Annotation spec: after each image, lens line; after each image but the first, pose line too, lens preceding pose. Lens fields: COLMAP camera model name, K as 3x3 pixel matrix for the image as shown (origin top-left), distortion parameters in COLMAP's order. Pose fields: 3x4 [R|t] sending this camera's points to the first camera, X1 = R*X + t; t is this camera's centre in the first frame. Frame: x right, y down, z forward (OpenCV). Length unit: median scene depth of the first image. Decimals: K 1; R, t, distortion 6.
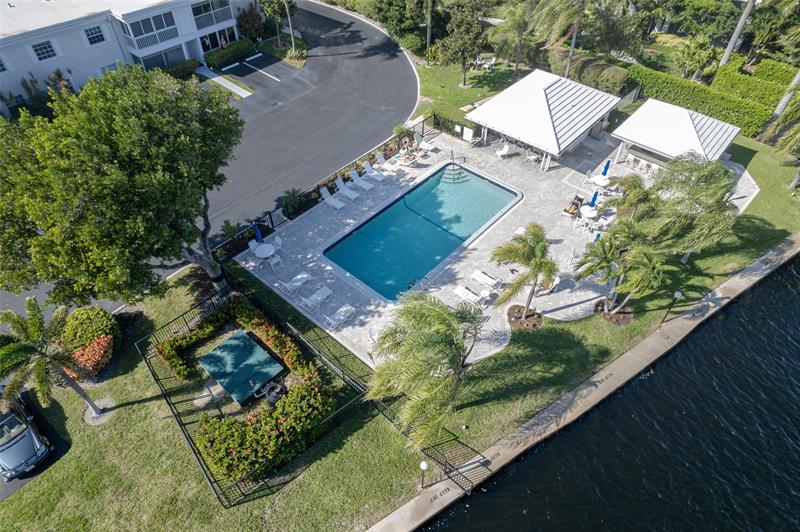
lens RADIAL K [[504.9, 0, 400.0], [0, 504.9, 266.0], [0, 0, 1]] dist [-0.077316, 0.070392]
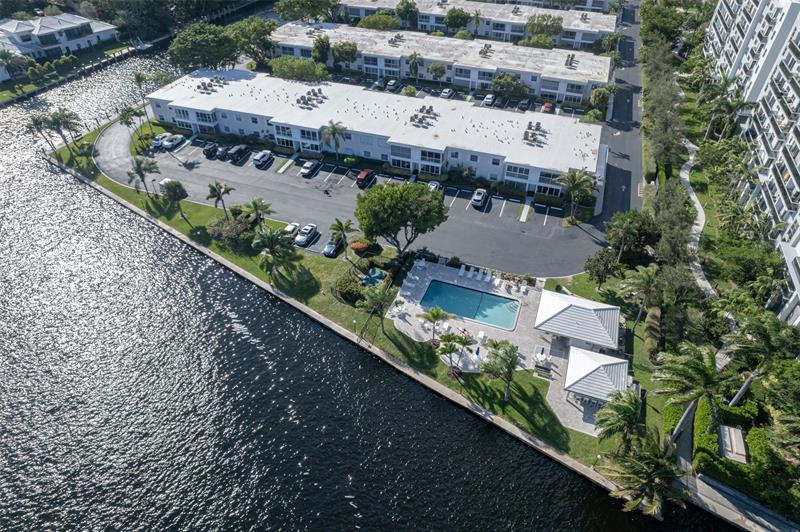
lens RADIAL K [[504.9, 0, 400.0], [0, 504.9, 266.0], [0, 0, 1]] dist [-0.077316, 0.070392]
pose [[0.351225, 0.599104, -0.719525, 1.563472], [-0.671976, 0.696430, 0.251859, -0.600455], [0.651989, 0.395044, 0.647187, -0.744316]]
